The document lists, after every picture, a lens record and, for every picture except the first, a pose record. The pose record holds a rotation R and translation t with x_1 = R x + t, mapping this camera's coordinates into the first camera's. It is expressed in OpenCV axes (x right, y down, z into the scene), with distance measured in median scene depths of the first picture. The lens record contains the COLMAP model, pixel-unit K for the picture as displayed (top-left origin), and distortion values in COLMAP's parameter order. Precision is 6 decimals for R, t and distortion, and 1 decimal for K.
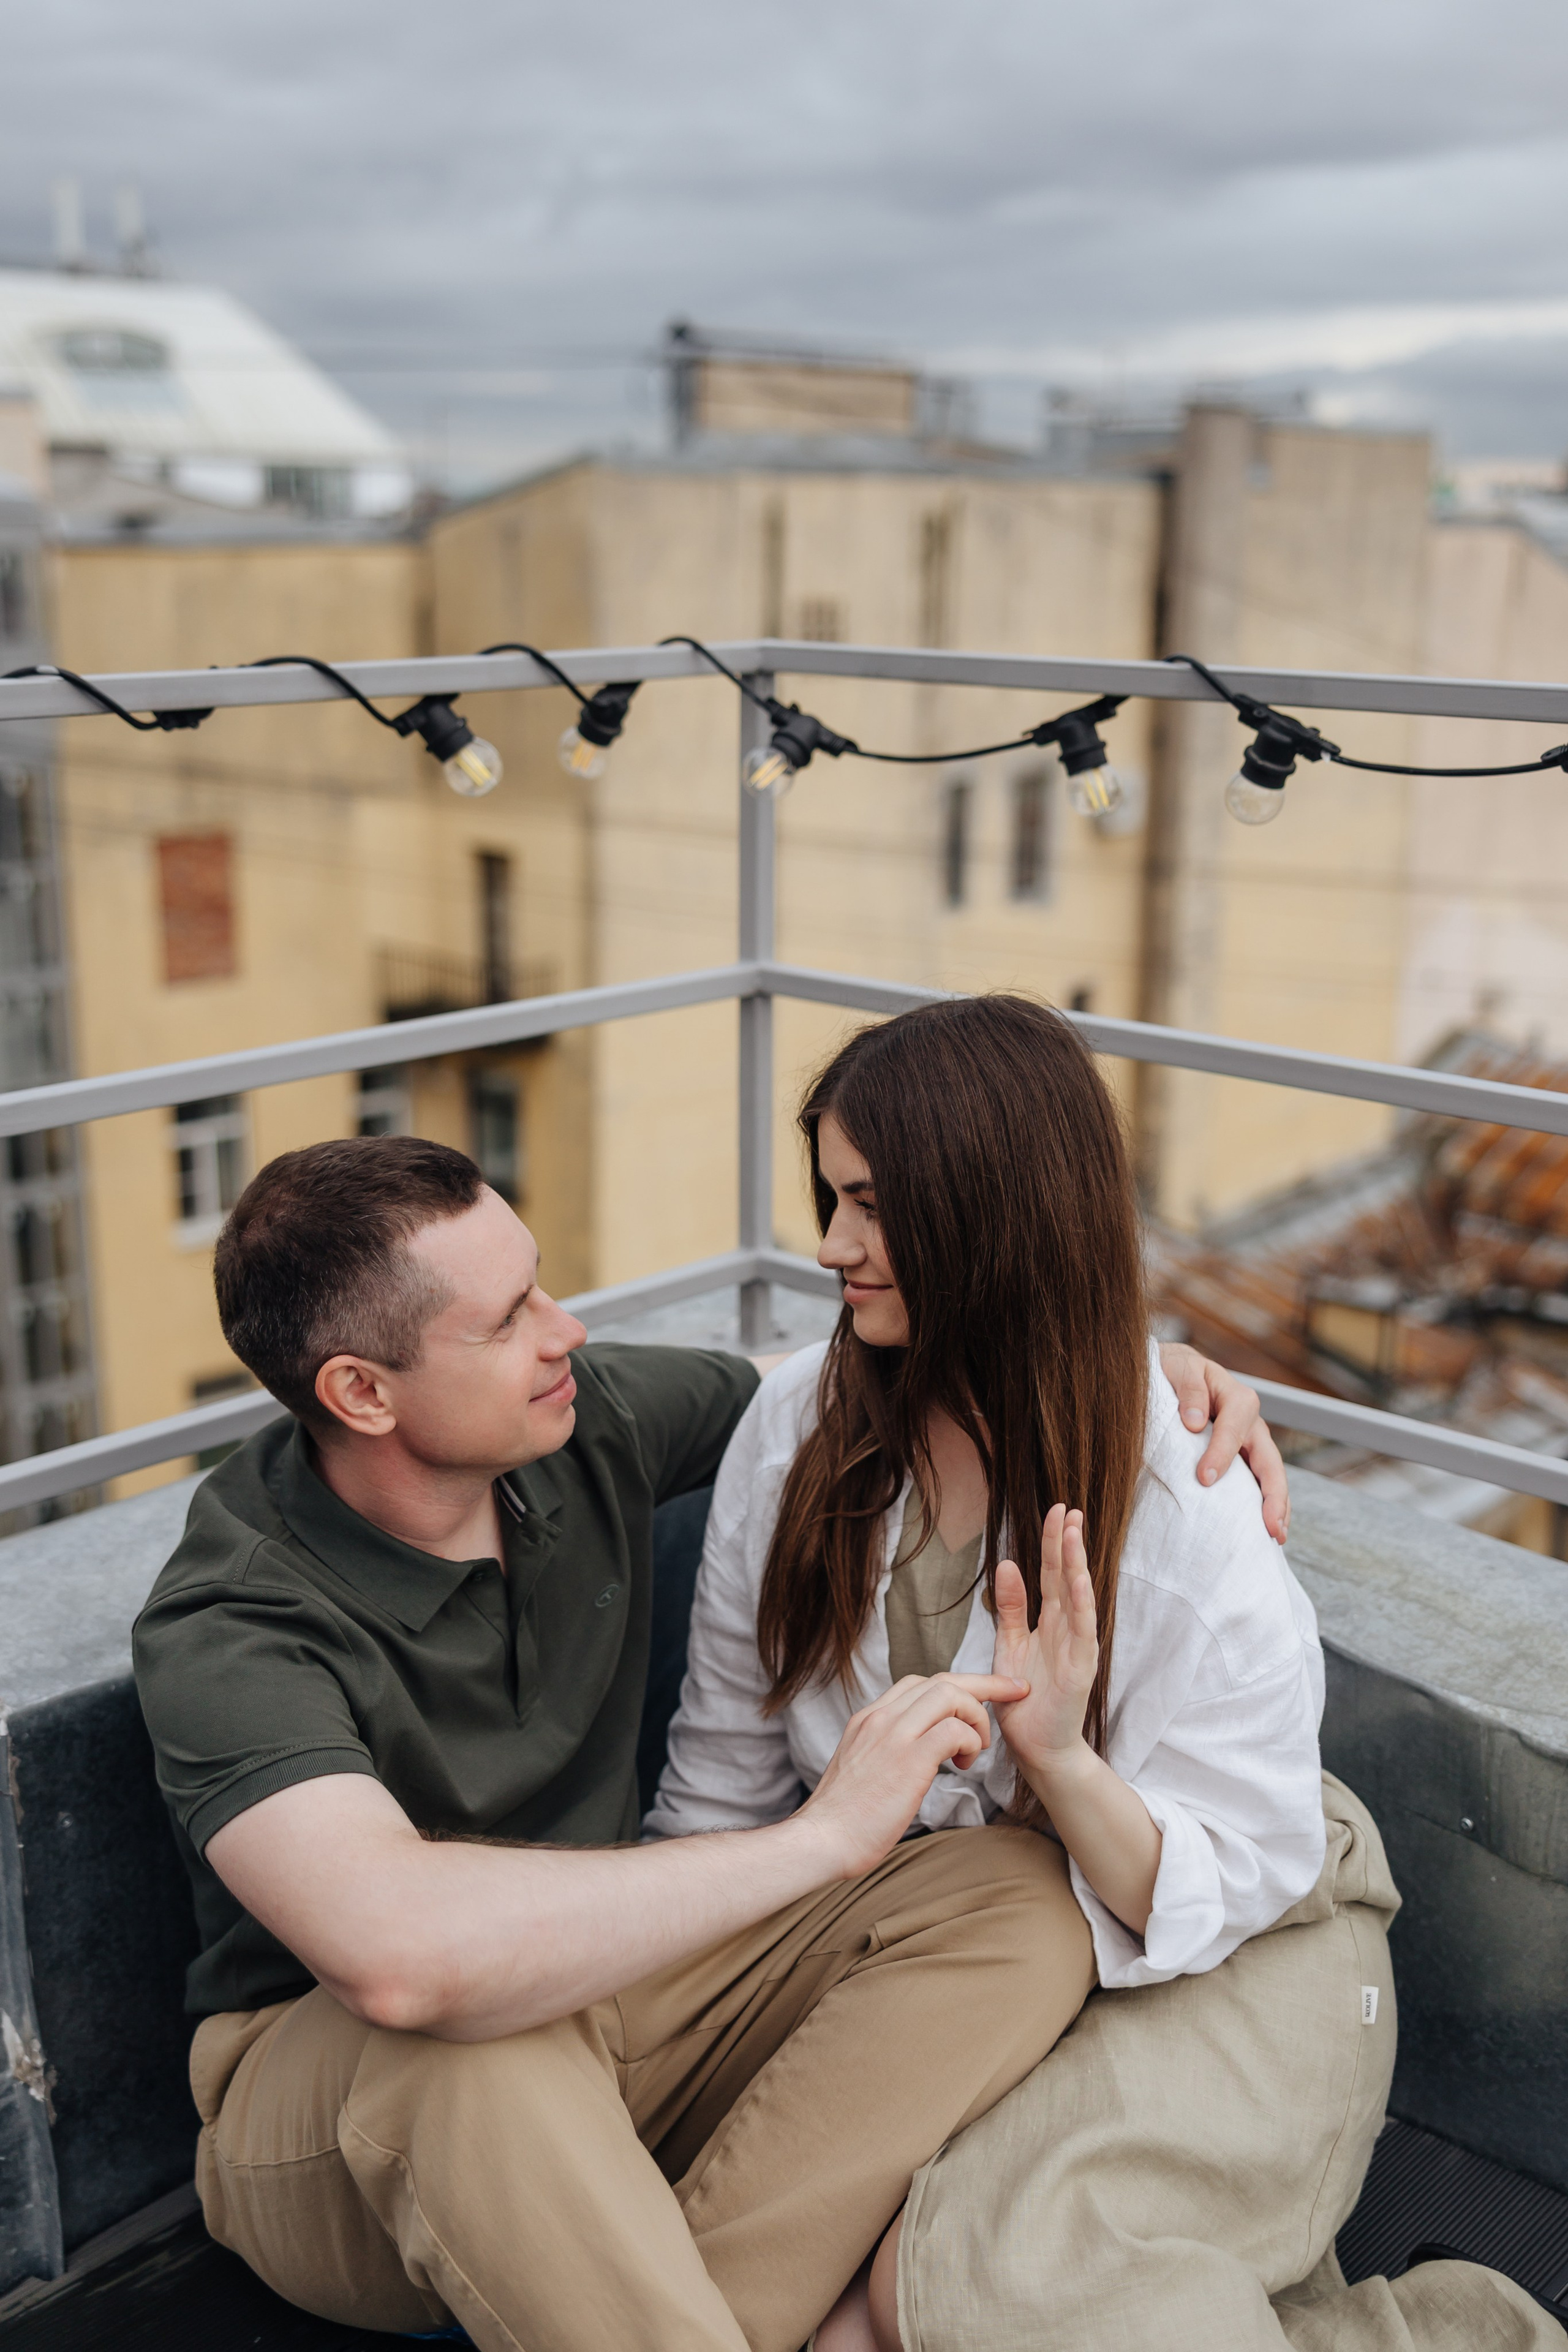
lens RADIAL K [[2435.6, 0, 770.6], [0, 2435.6, 1189.2], [0, 0, 1]] dist [0.018464, 0.000000]
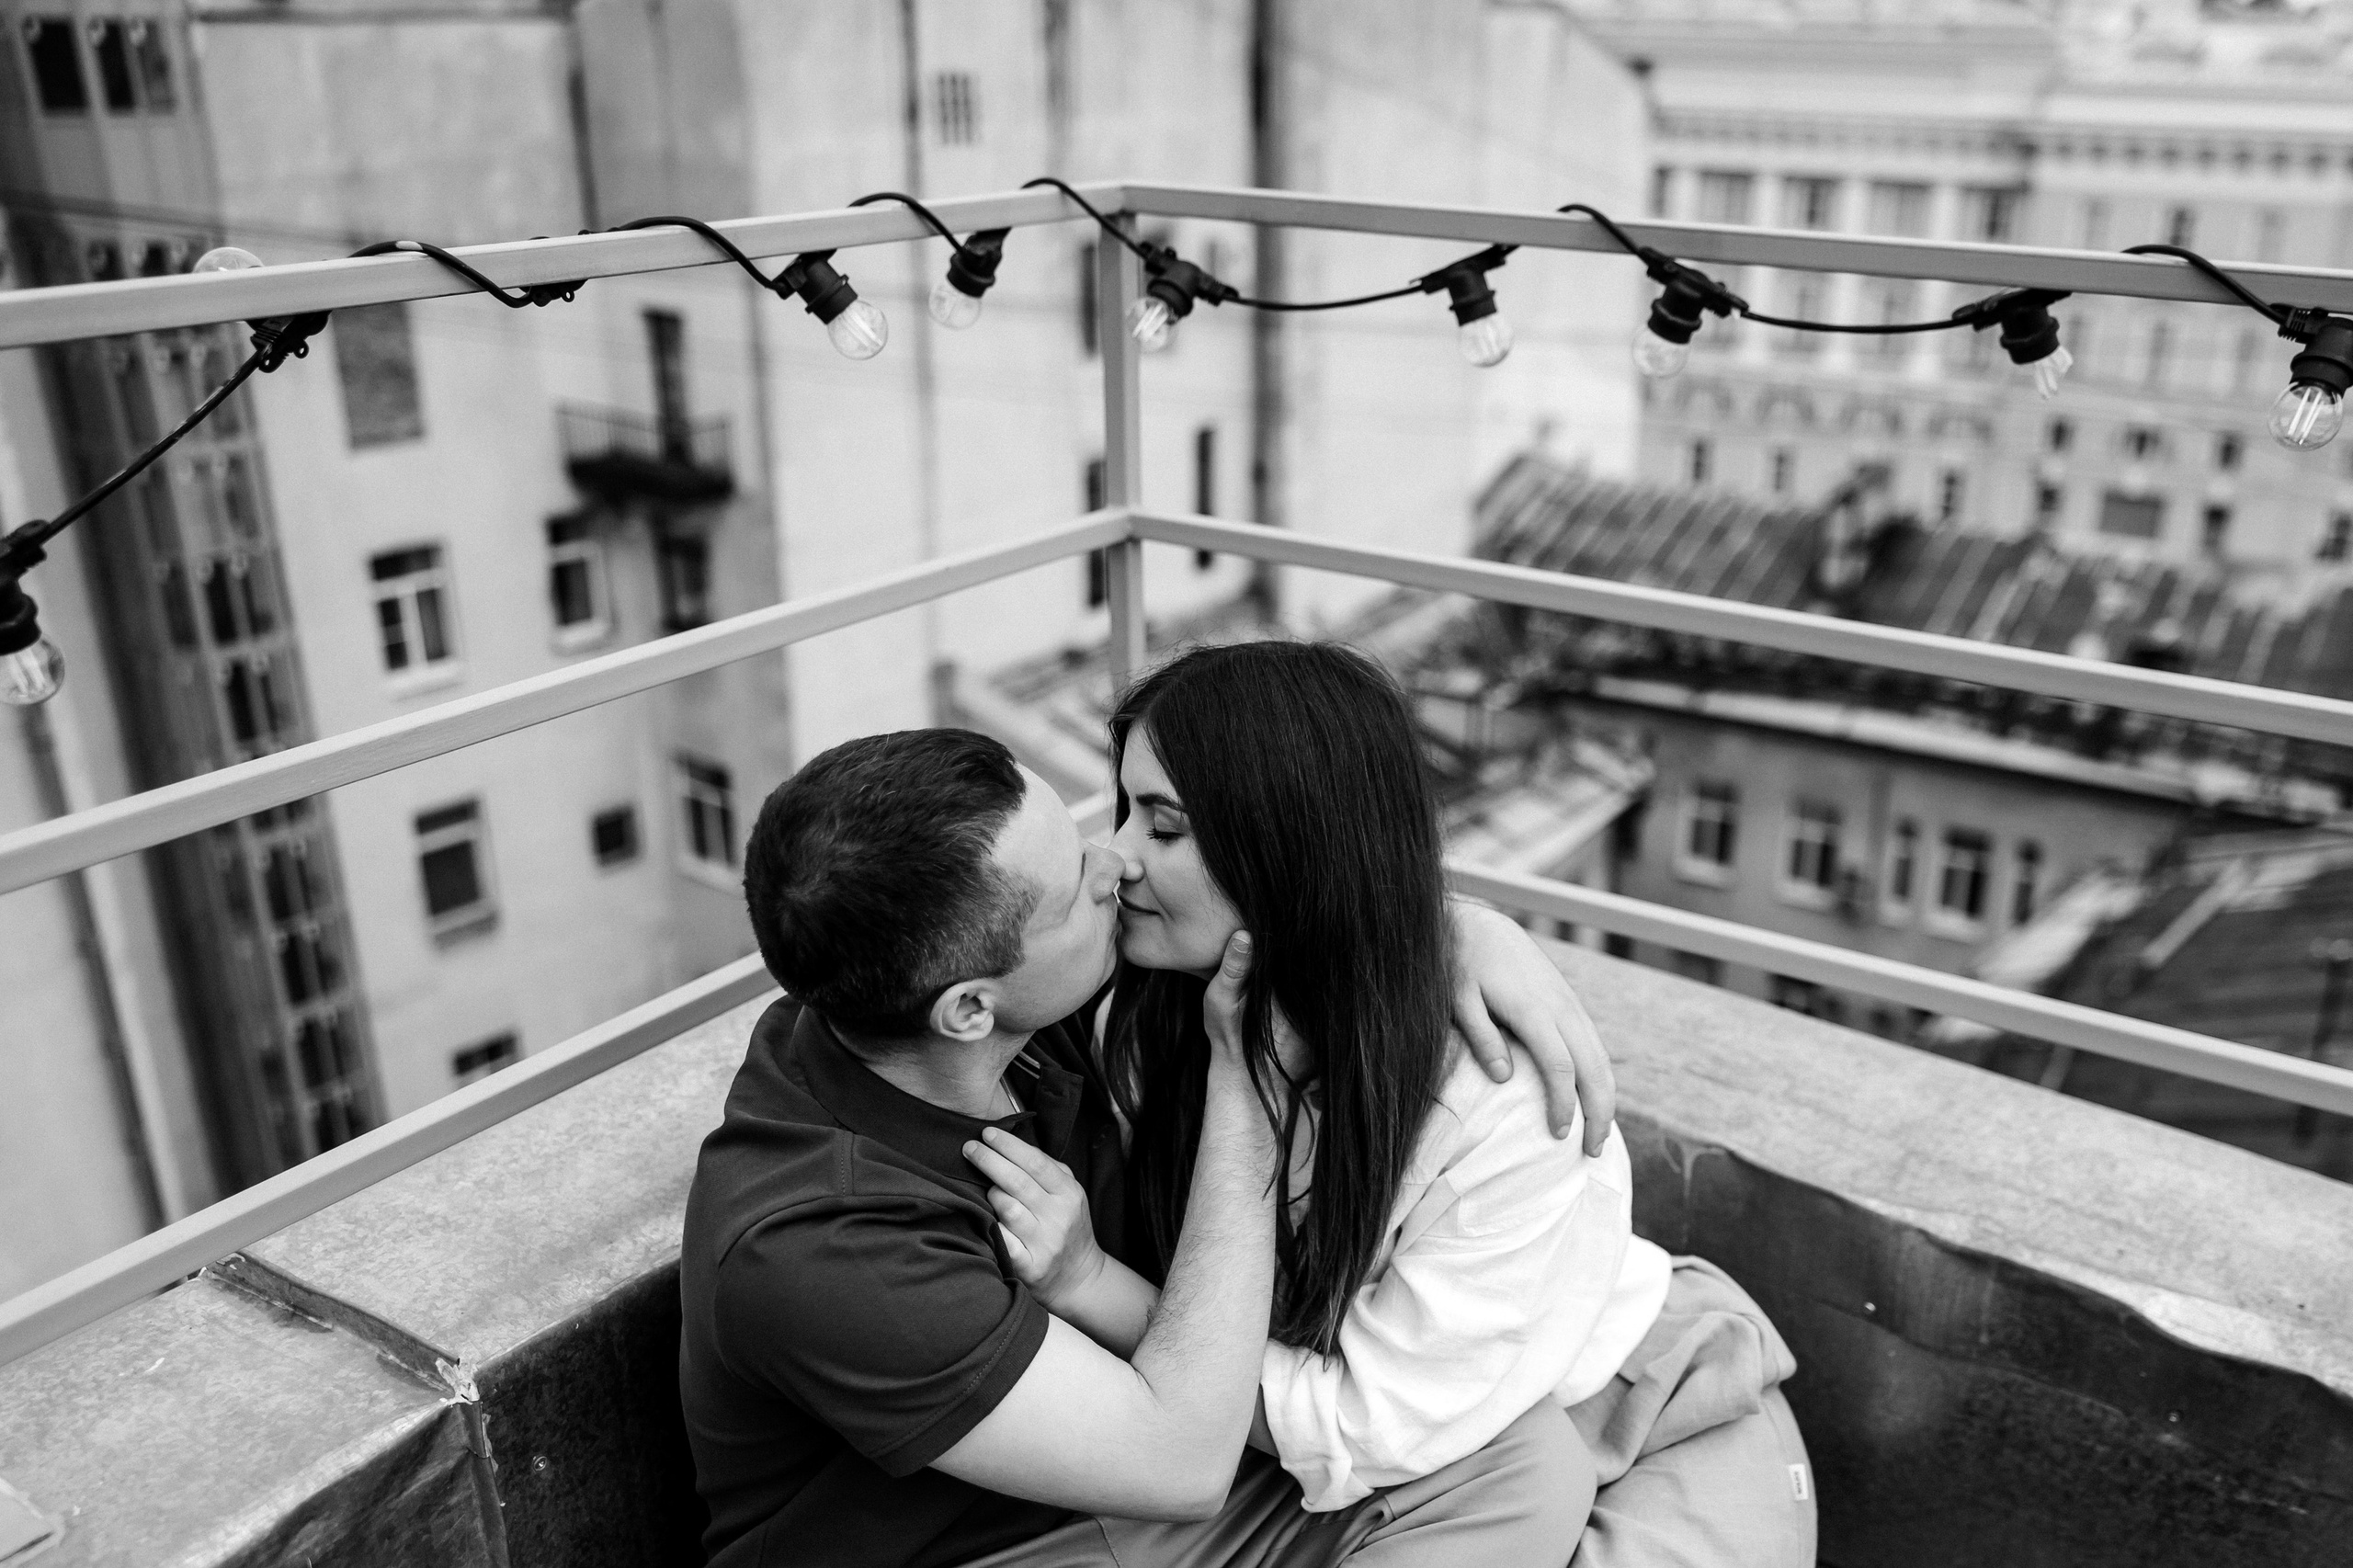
lens RADIAL K [[2094.2, 0, 1331.2], [0, 2094.2, 883.1], [0, 0, 1]] dist [0.007267, -0.007093]
pose [[0.981831, -0.064513, 0.178453, -0.098006], [0.040331, 0.989893, 0.135960, -0.060844], [-0.185421, -0.126292, 0.974510, 0.136550]]
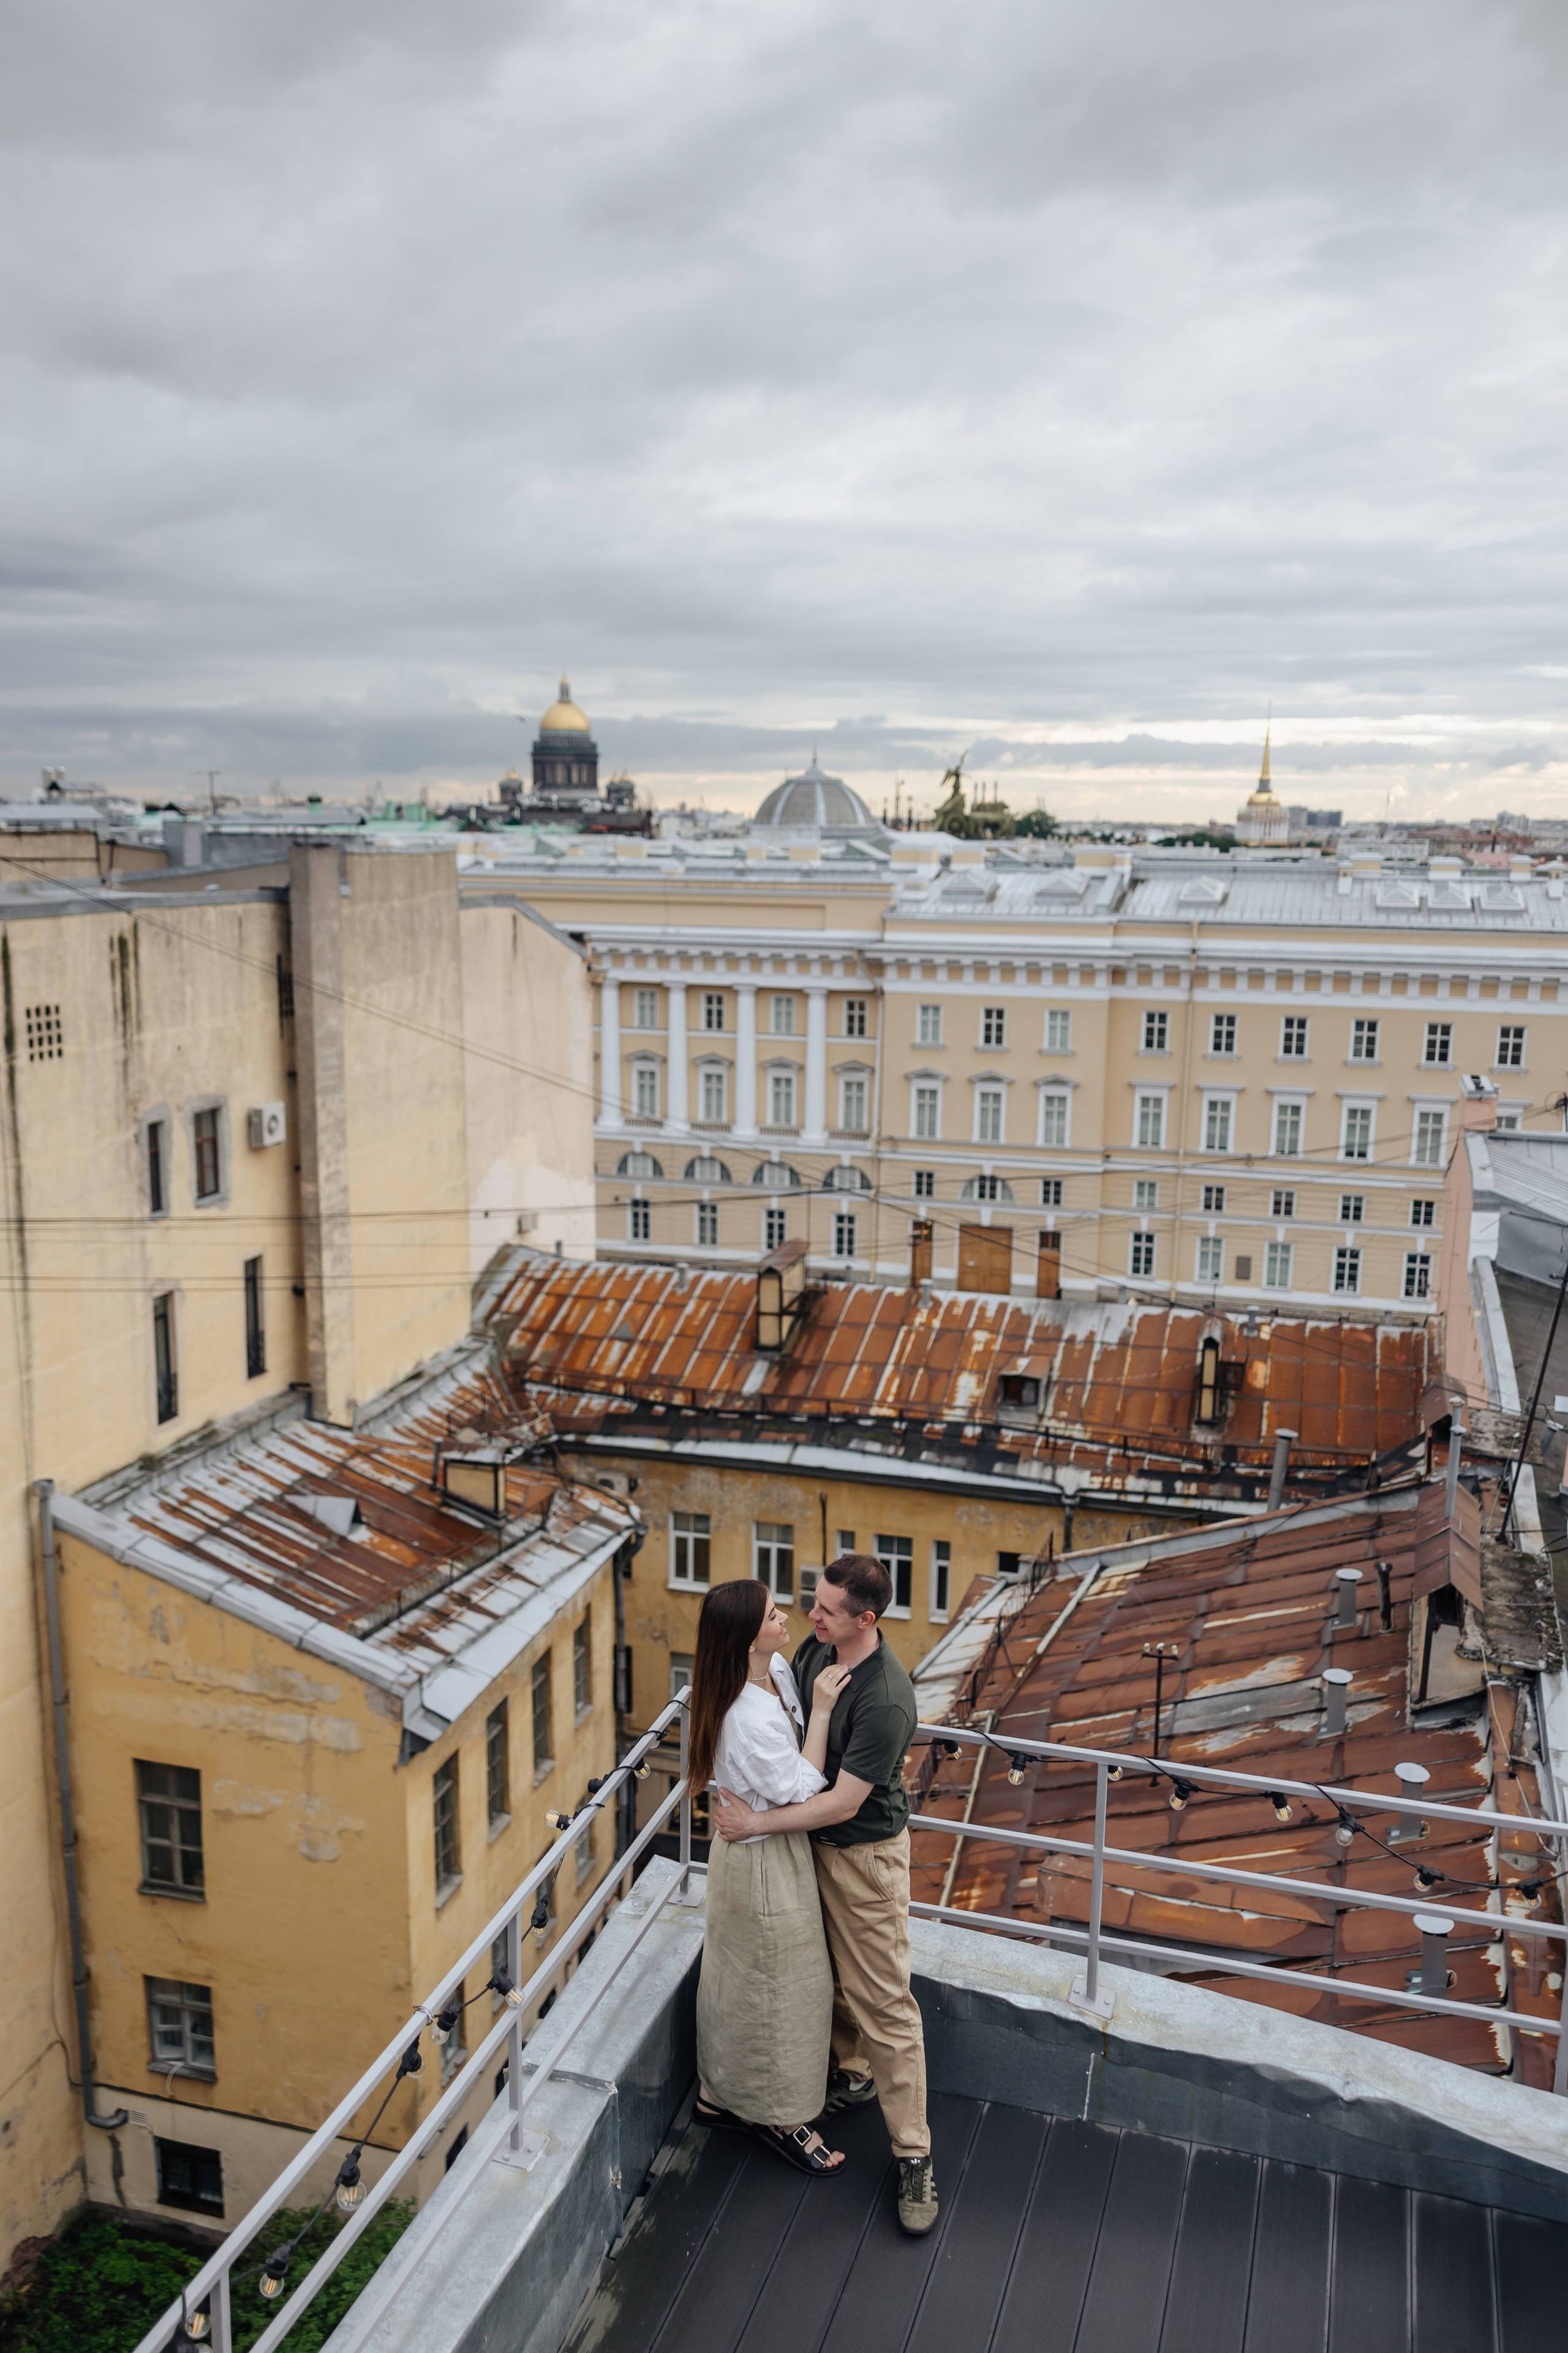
lens RADIAL K [[1825.5, 0, 765.3], [0, 1825.5, 1218.1], [0, 0, 1]] dist [0.010916, -0.005673]
pose [[0.906336, -0.078717, 0.415161, -0.973129], [0.106219, 0.993389, -0.043533, -0.809025], [-0.408990, 0.083553, 0.908706, -1.483804]]
